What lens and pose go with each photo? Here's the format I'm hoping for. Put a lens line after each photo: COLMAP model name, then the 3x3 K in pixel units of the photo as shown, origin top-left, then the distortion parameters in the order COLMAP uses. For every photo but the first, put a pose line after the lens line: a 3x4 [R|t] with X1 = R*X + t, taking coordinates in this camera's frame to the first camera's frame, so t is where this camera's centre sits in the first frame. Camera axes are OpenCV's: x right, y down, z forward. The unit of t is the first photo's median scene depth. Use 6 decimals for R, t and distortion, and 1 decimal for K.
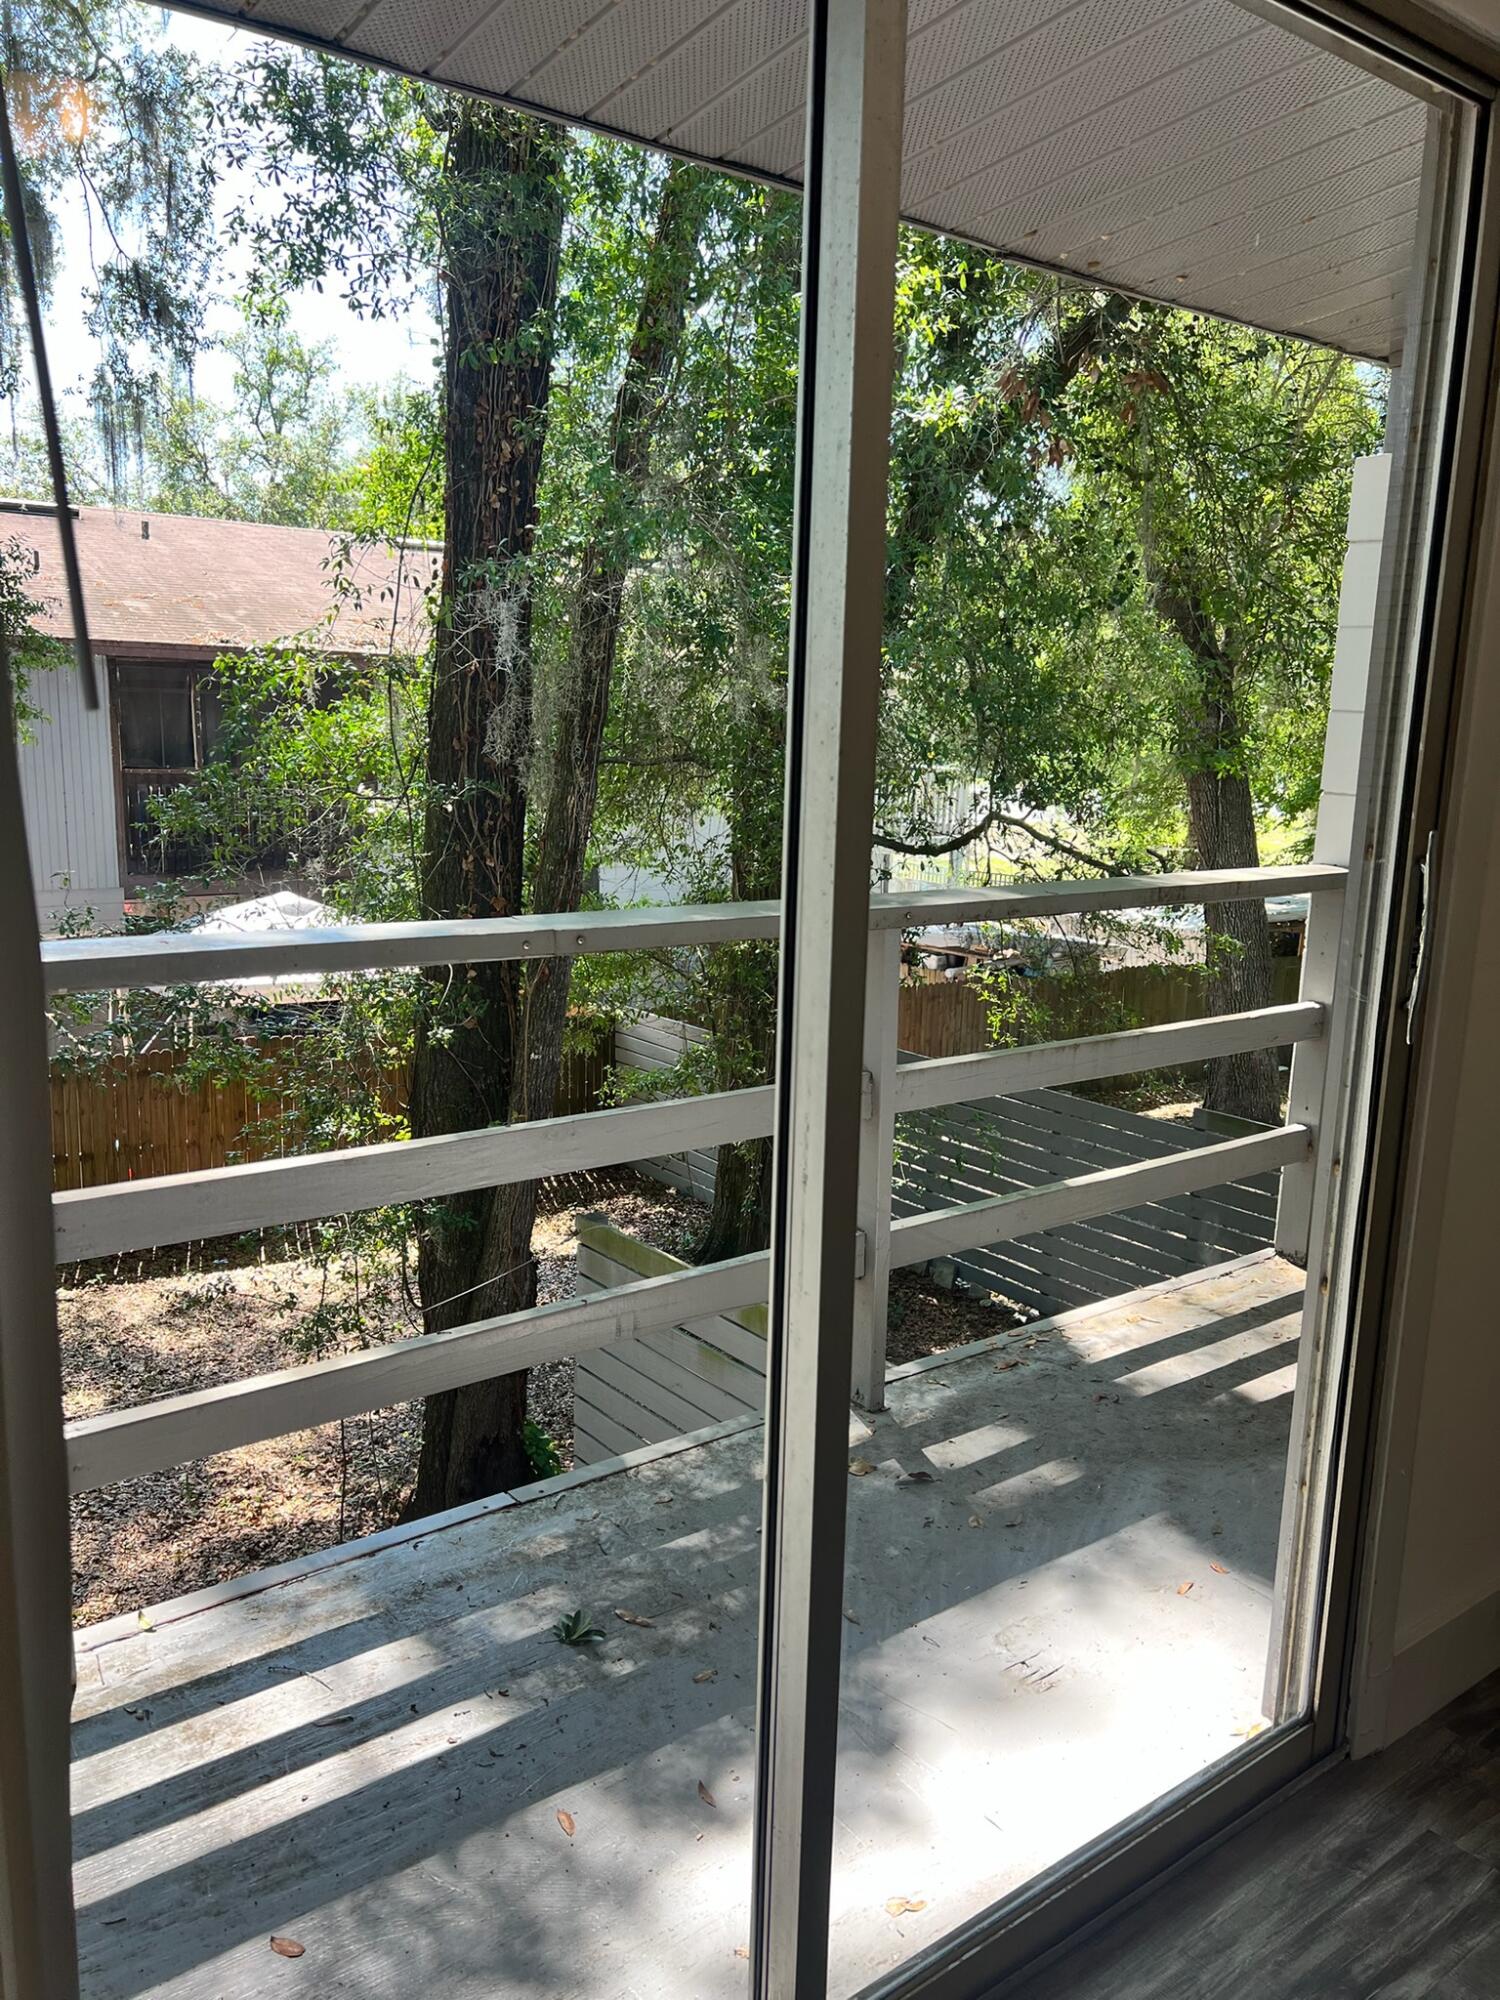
lens RADIAL K [[1519.3, 0, 748.2], [0, 1519.3, 1001.2], [0, 0, 1]] dist [0.033885, -0.037345]
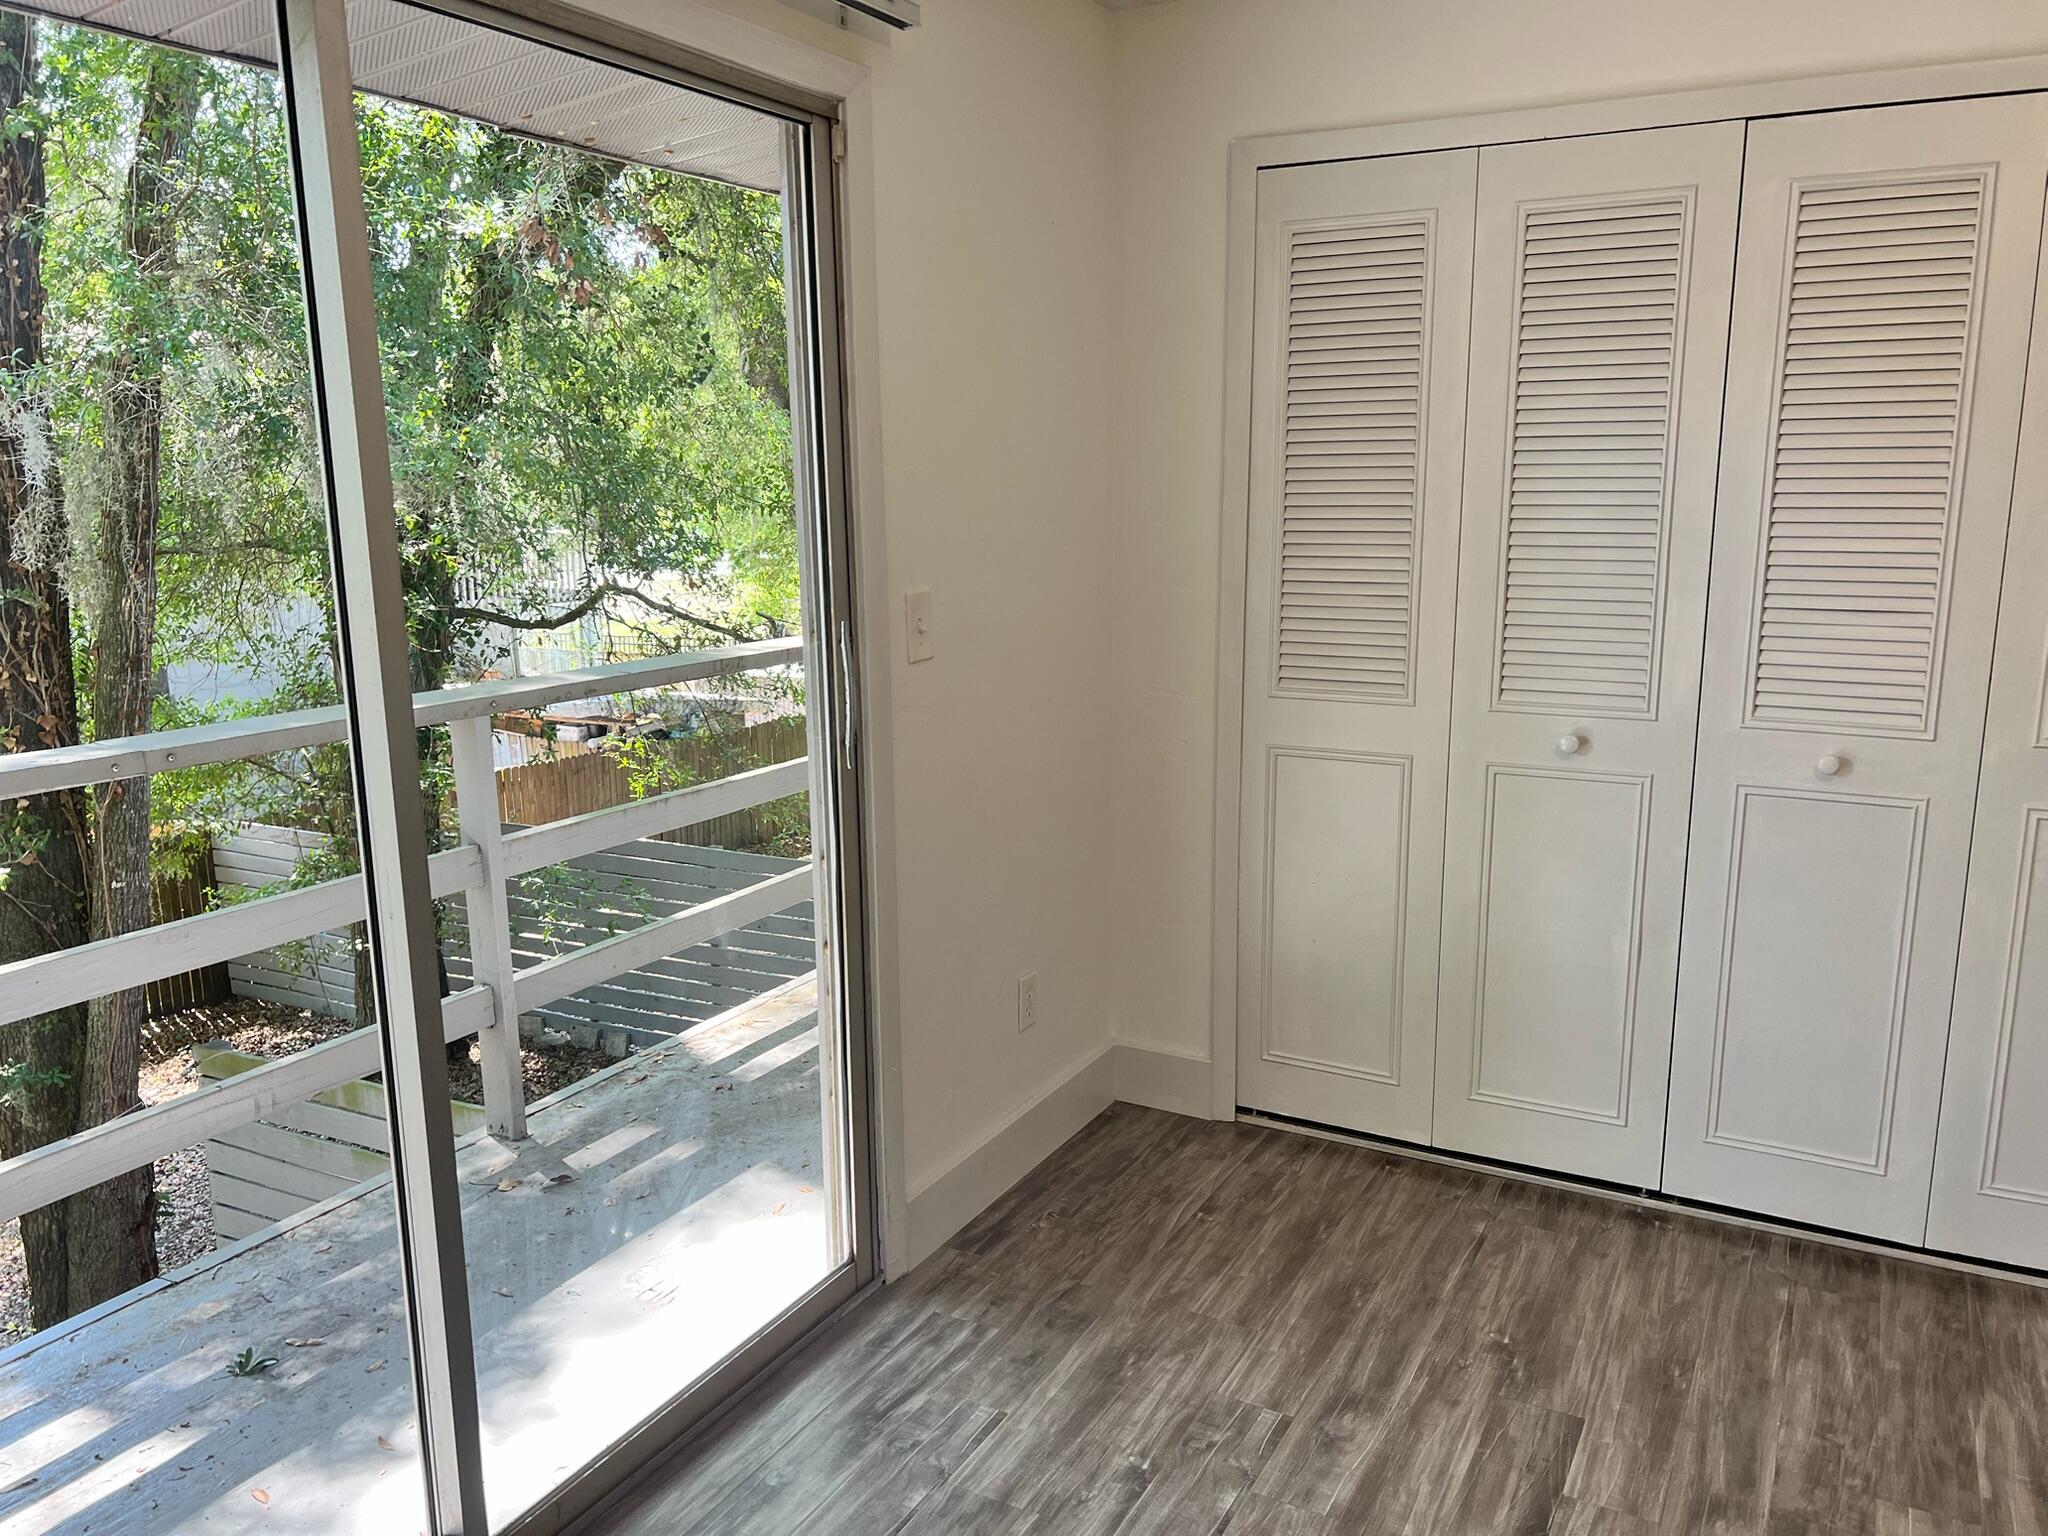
lens RADIAL K [[1555.7, 0, 1057.6], [0, 1555.7, 785.5], [0, 0, 1]] dist [0.033885, -0.037345]
pose [[0.909964, -0.116656, 0.397942, 0.008033], [0.109664, 0.993148, 0.040375, 0.001740], [-0.399925, 0.006900, 0.916522, -0.123829]]
